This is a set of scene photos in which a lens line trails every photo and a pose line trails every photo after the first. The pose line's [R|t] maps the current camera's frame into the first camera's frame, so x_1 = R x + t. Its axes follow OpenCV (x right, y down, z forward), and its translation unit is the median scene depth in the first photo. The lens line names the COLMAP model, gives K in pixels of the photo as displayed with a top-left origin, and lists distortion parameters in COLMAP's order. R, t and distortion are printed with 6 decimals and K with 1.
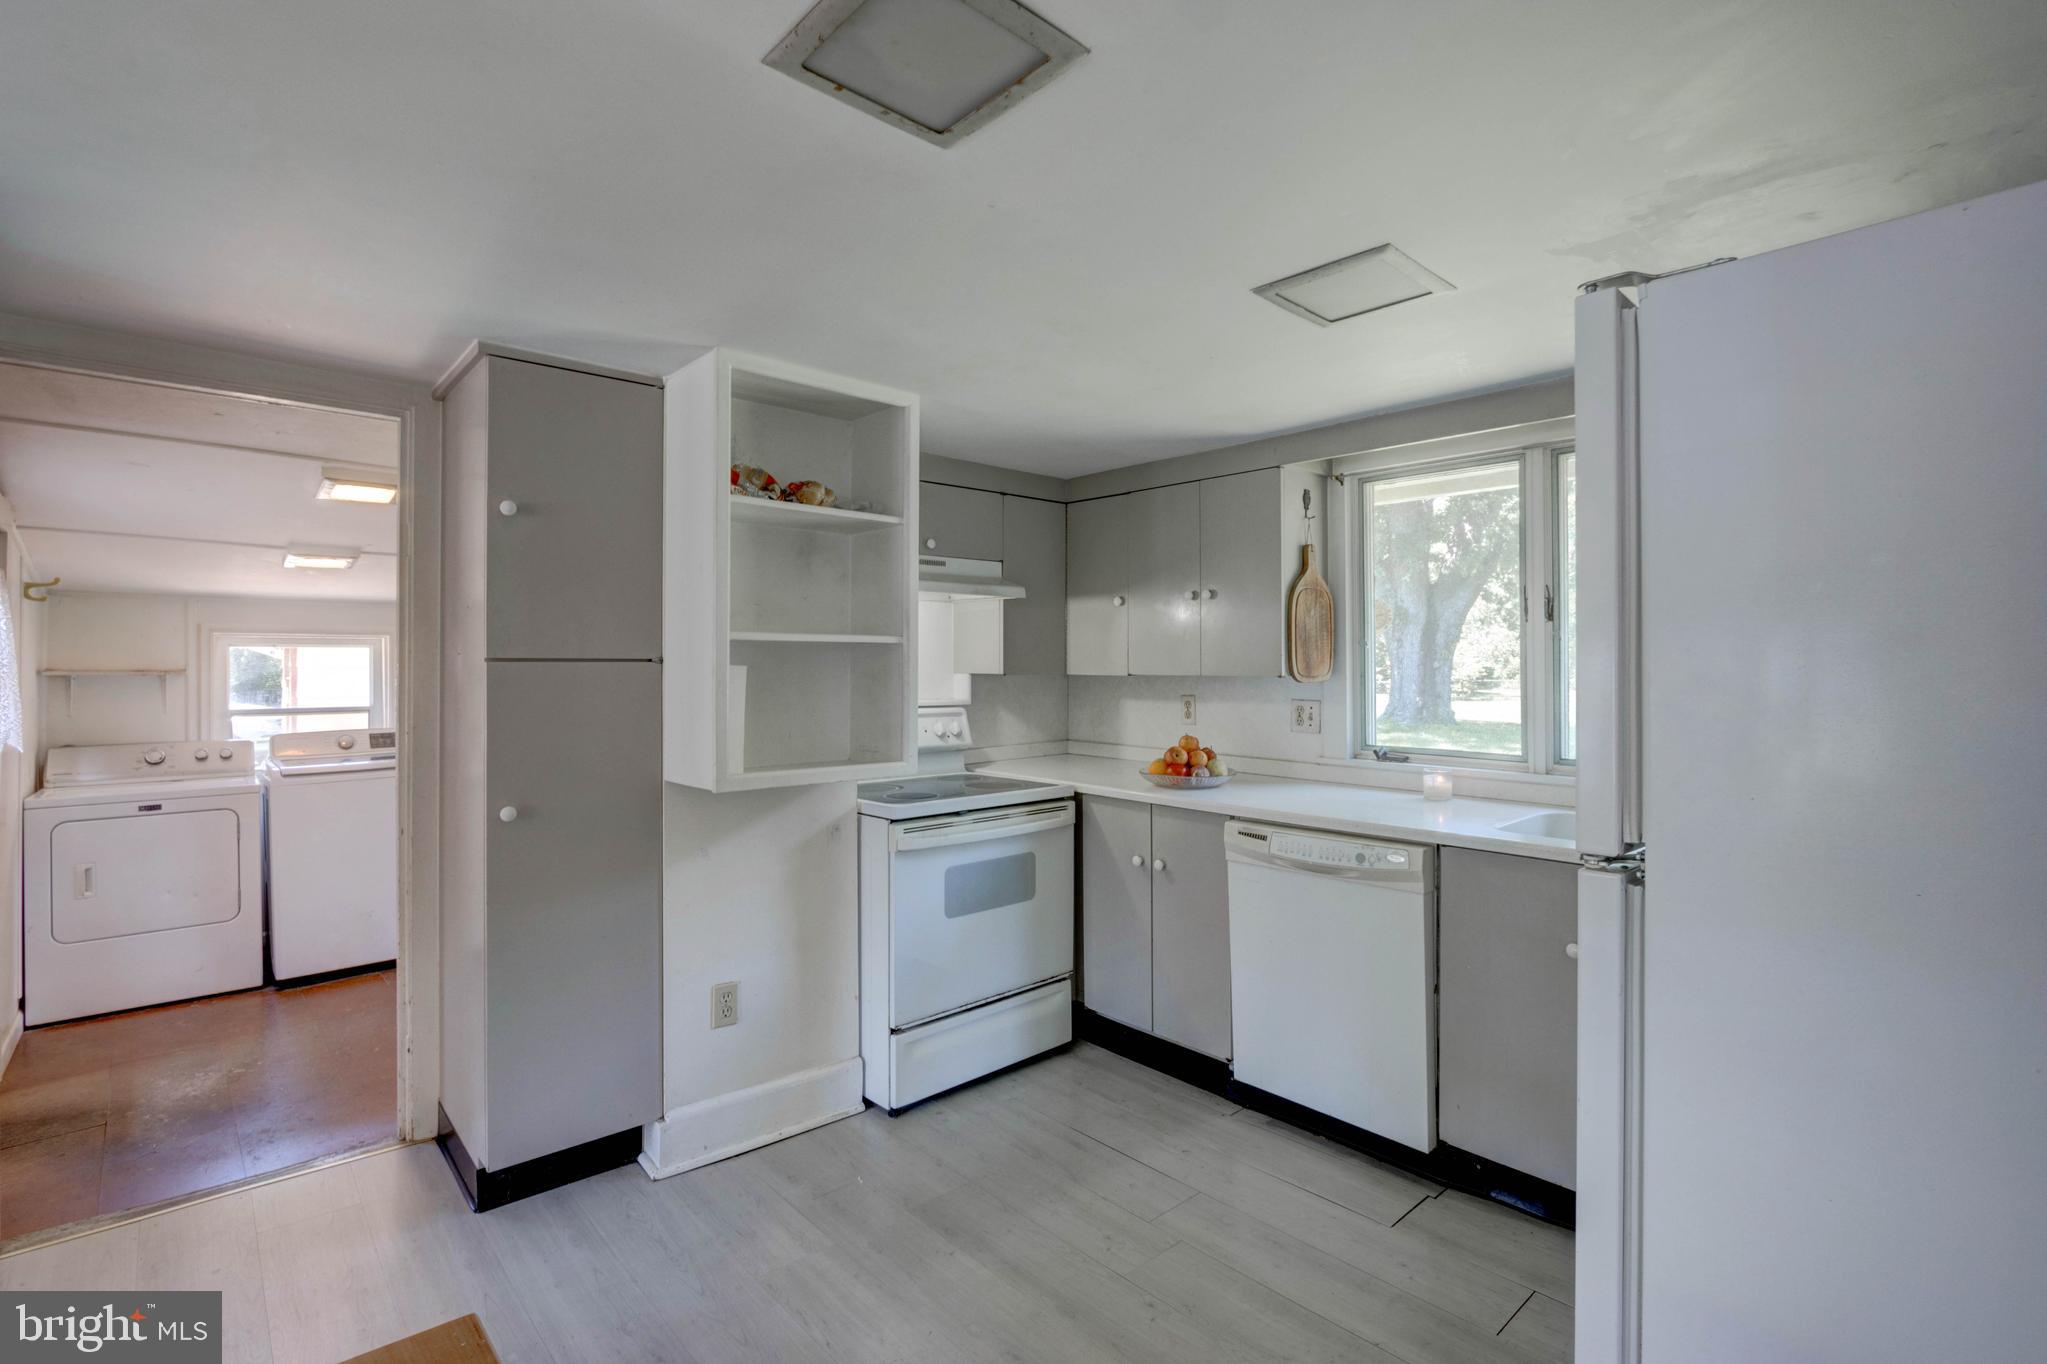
lens RADIAL K [[957.2, 0, 1031.9], [0, 957.2, 662.5], [0, 0, 1]] dist [-0.019846, 0.005553]
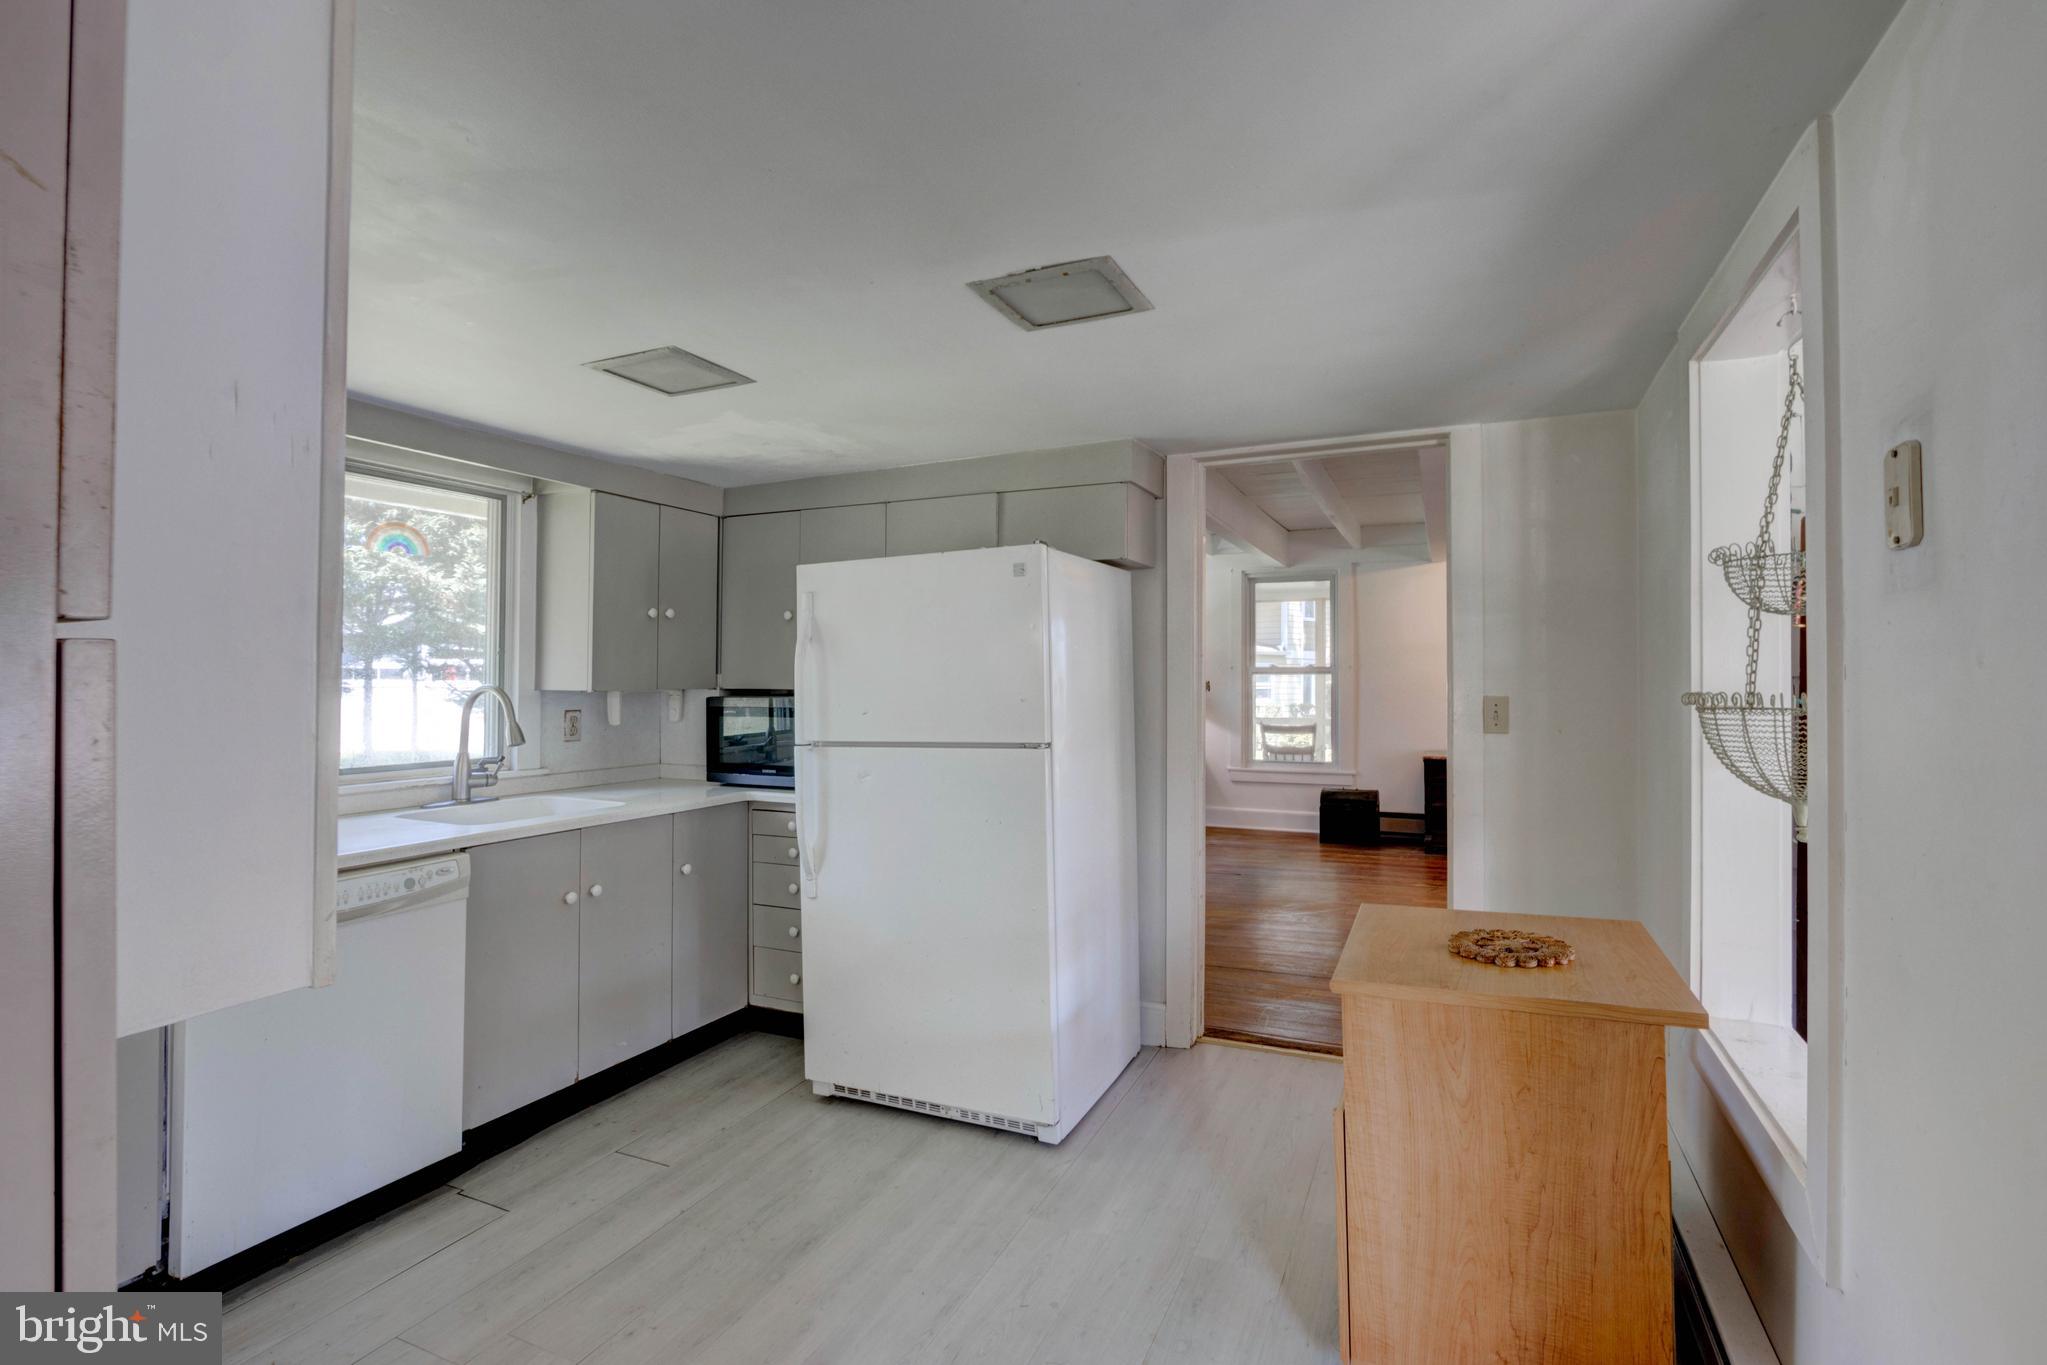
lens RADIAL K [[957.2, 0, 1031.9], [0, 957.2, 663.0], [0, 0, 1]] dist [-0.019846, 0.005553]
pose [[-0.392771, 0.016746, 0.919484, -0.709115], [-0.000675, 0.999829, -0.018497, 0.005831], [-0.919636, -0.007886, -0.392693, 0.761088]]
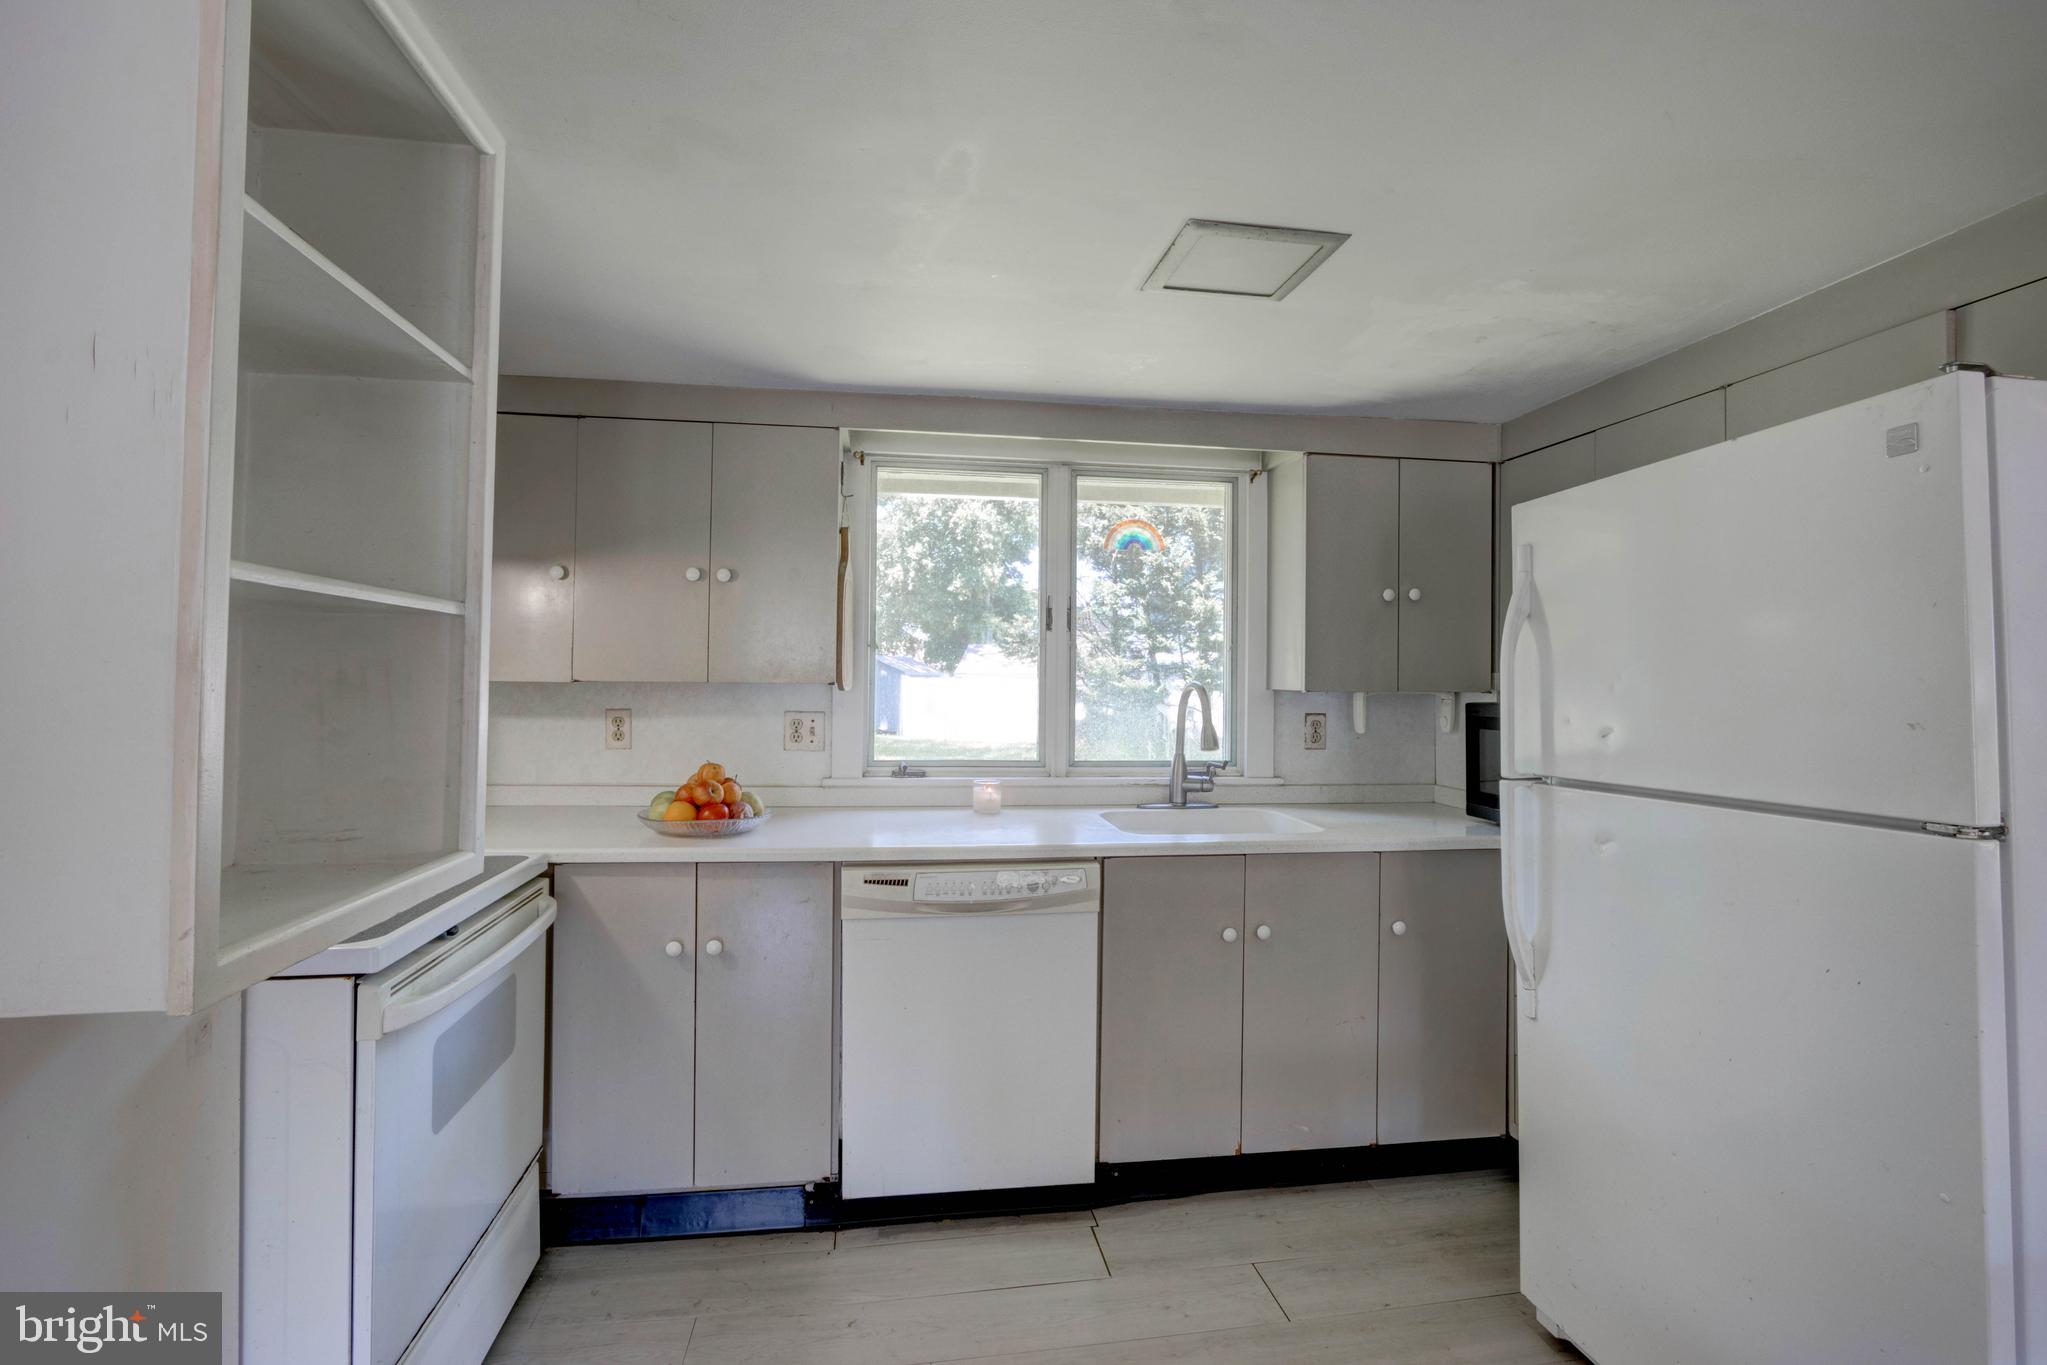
lens RADIAL K [[957.2, 0, 1031.9], [0, 957.2, 663.0], [0, 0, 1]] dist [-0.019846, 0.005553]
pose [[0.552105, 0.019896, 0.833537, -0.387277], [-0.013133, 0.999799, -0.015167, 0.008466], [-0.833671, -0.002573, 0.552255, 0.475850]]
